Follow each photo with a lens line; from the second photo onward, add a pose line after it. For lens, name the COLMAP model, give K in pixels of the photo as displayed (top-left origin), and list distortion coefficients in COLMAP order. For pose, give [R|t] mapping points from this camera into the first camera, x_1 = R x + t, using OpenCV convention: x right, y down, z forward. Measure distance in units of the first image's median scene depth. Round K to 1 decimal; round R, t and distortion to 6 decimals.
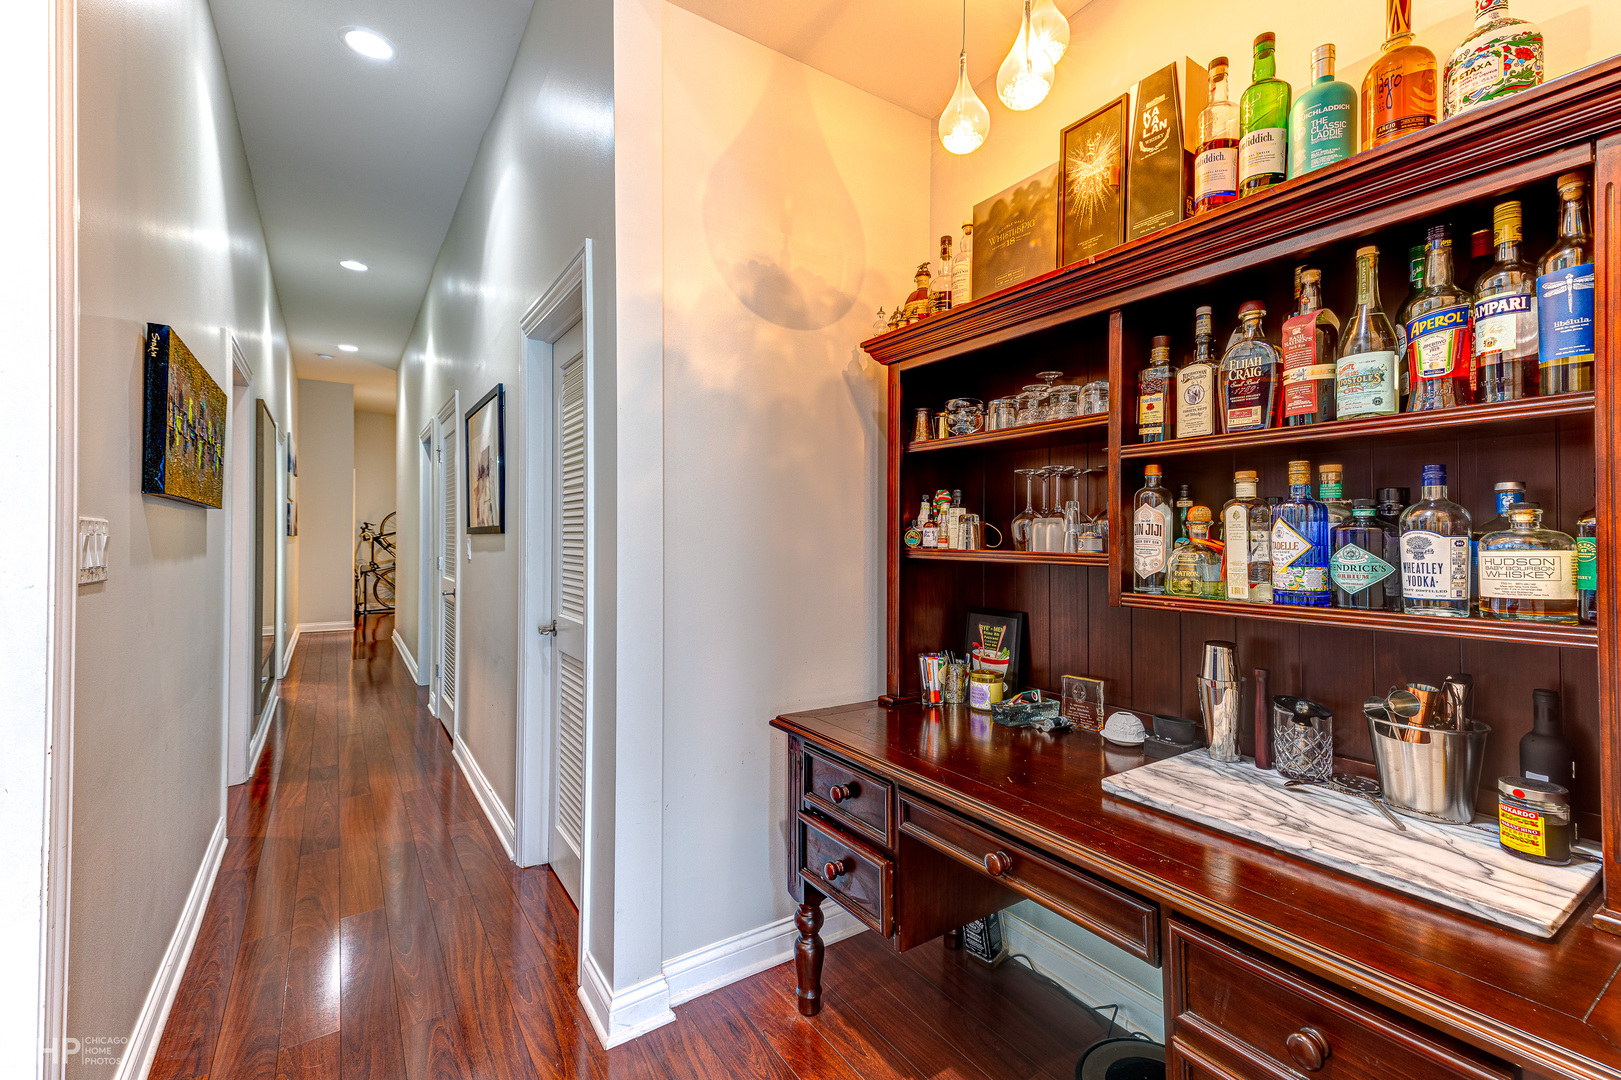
lens RADIAL K [[705.0, 0, 818.3], [0, 705.0, 529.0], [0, 0, 1]] dist [0.053284, -0.012641]
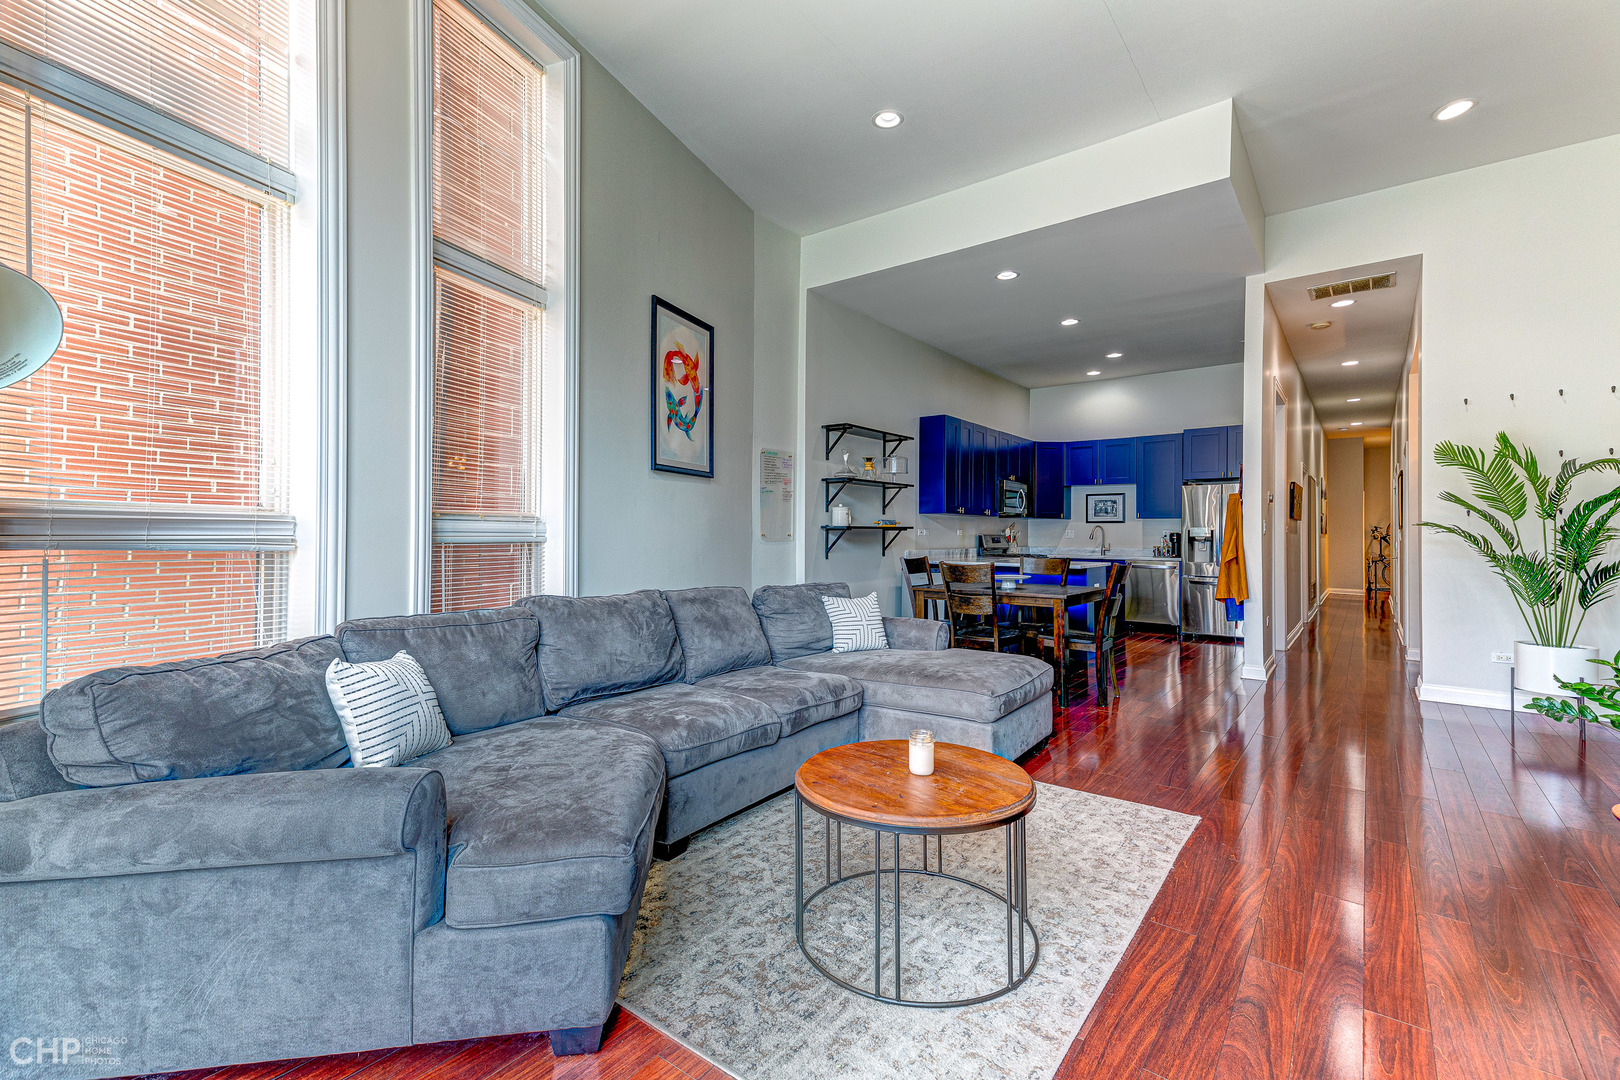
lens RADIAL K [[704.6, 0, 817.8], [0, 704.6, 529.0], [0, 0, 1]] dist [0.053284, -0.012641]
pose [[0.321678, -0.005713, -0.946832, 2.752714], [-0.003097, 0.999970, -0.007086, 0.069246], [0.946844, 0.005211, 0.321651, -3.737397]]
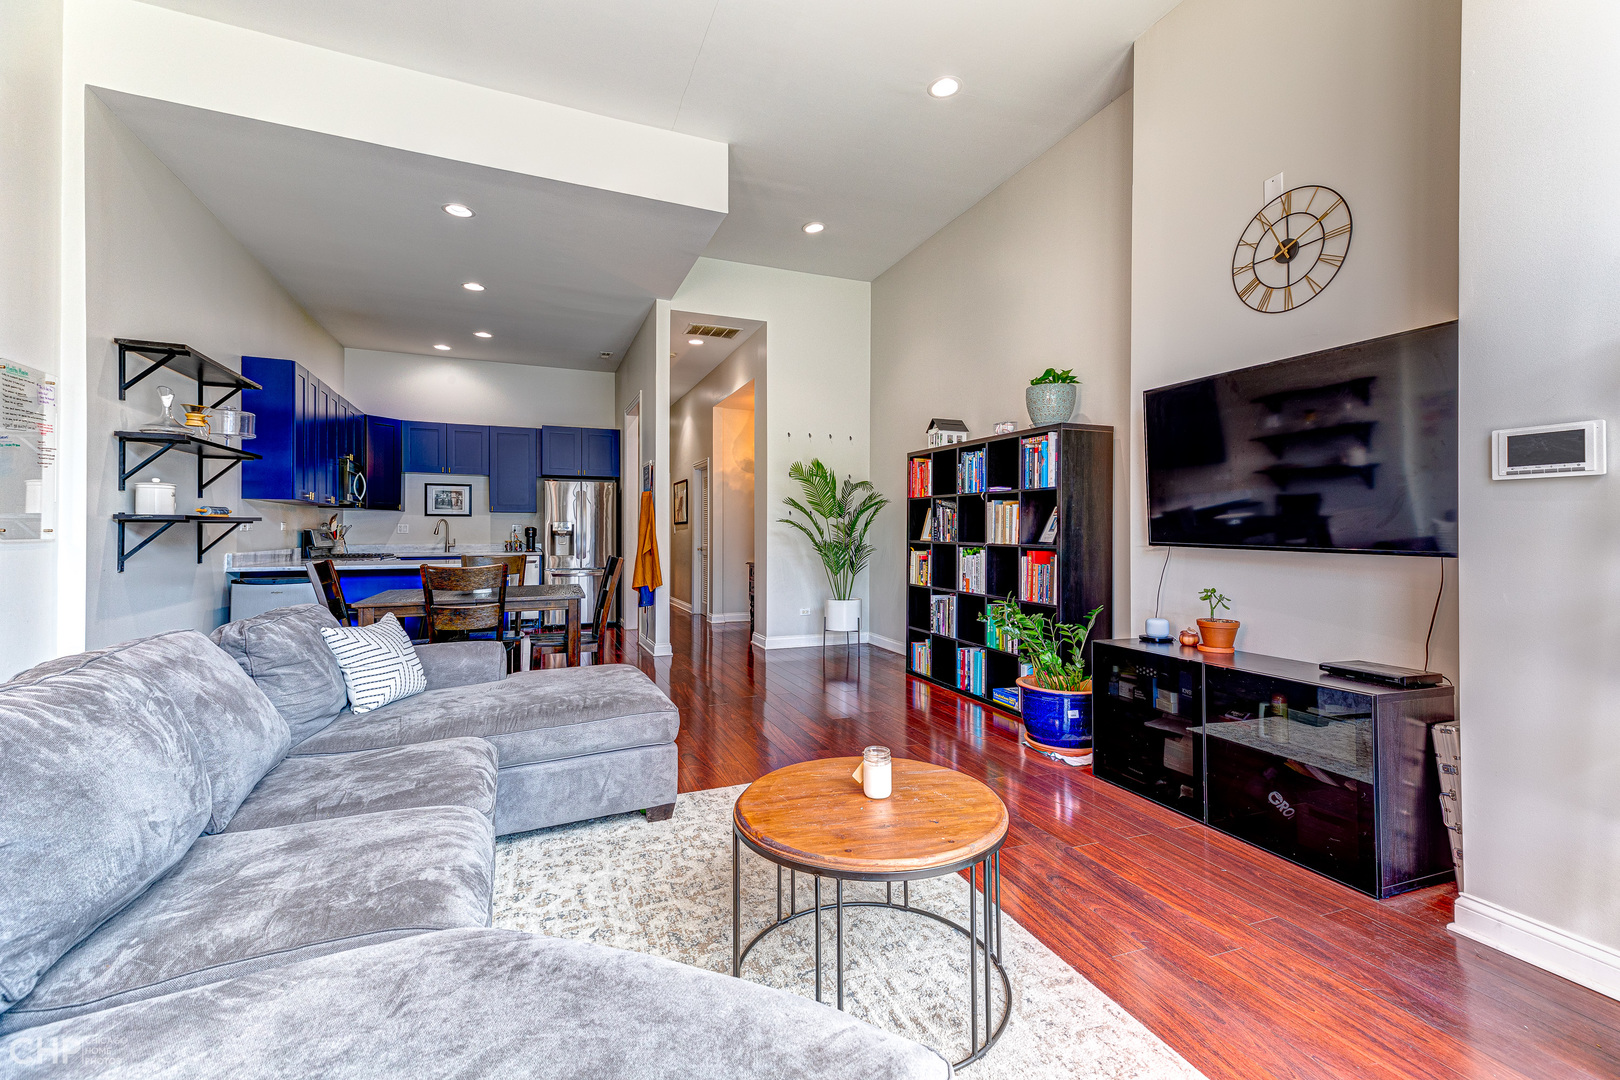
lens RADIAL K [[704.6, 0, 817.8], [0, 704.6, 529.0], [0, 0, 1]] dist [0.053284, -0.012641]
pose [[0.979961, -0.000692, -0.199187, 1.656911], [0.000327, 0.999998, -0.001861, 0.076197], [0.199188, 0.001759, 0.979960, -4.312772]]
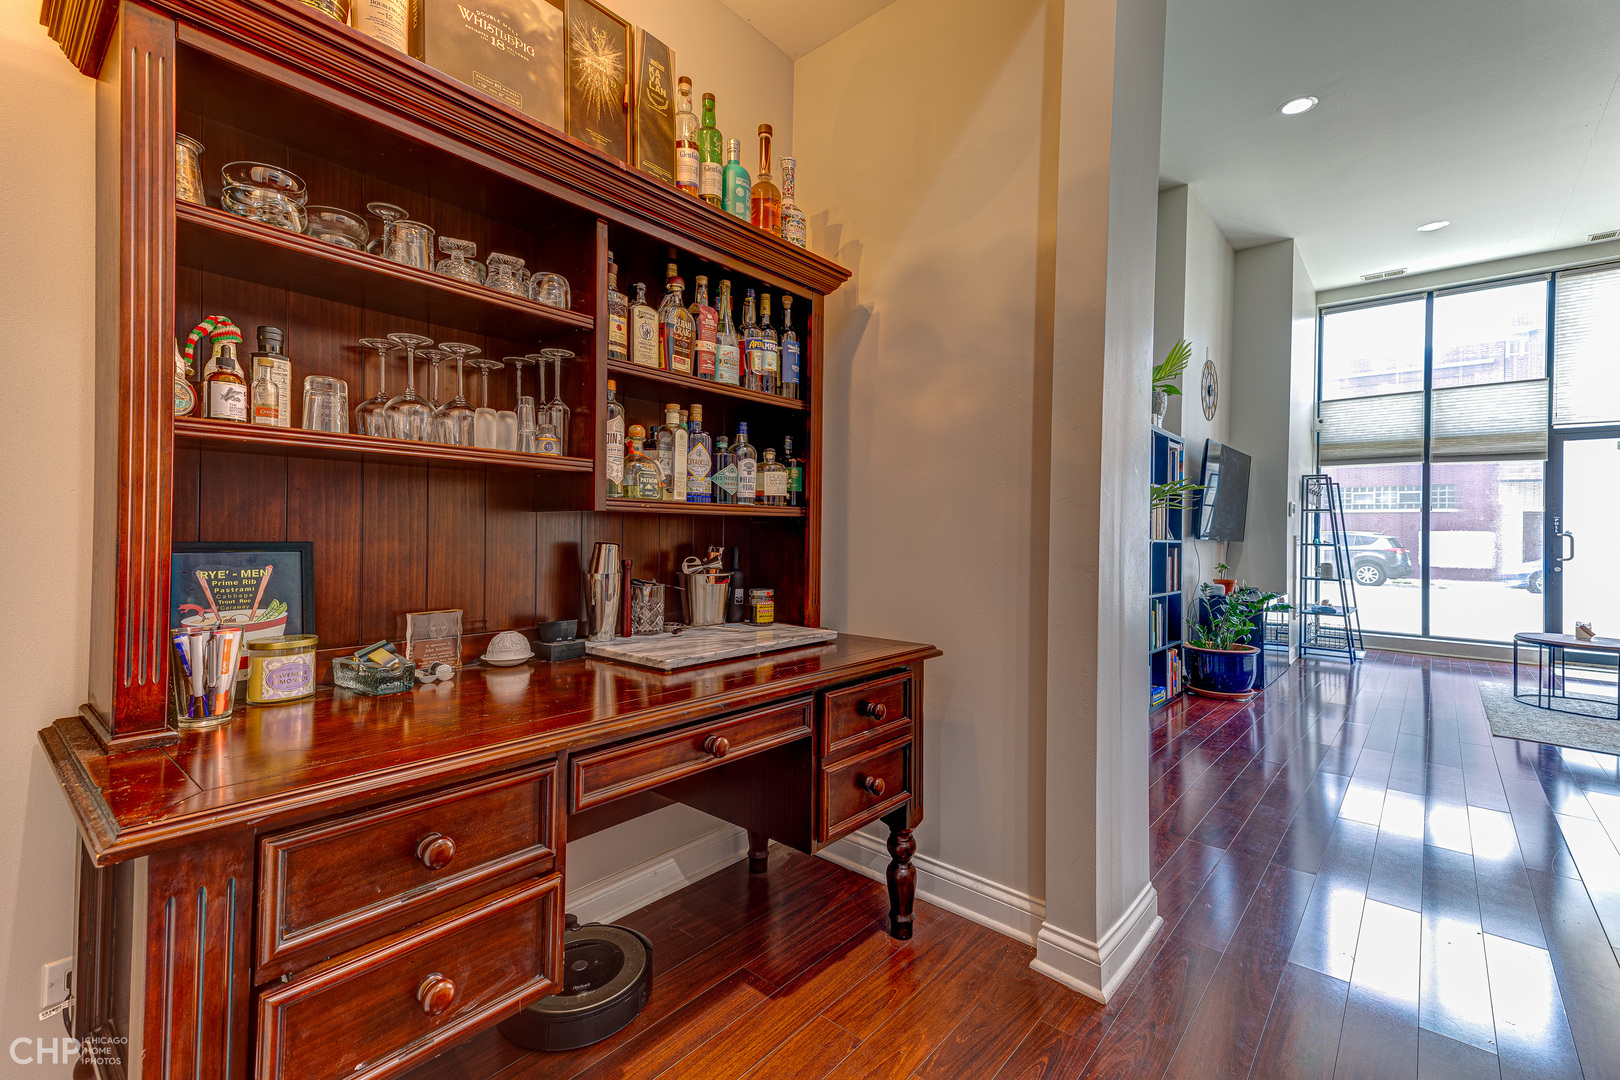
lens RADIAL K [[704.6, 0, 817.8], [0, 704.6, 529.0], [0, 0, 1]] dist [0.053284, -0.012641]
pose [[-0.270490, 0.001829, 0.962721, -0.661309], [-0.019411, 0.999785, -0.007354, 0.139555], [-0.962527, -0.020676, -0.270397, 0.990453]]
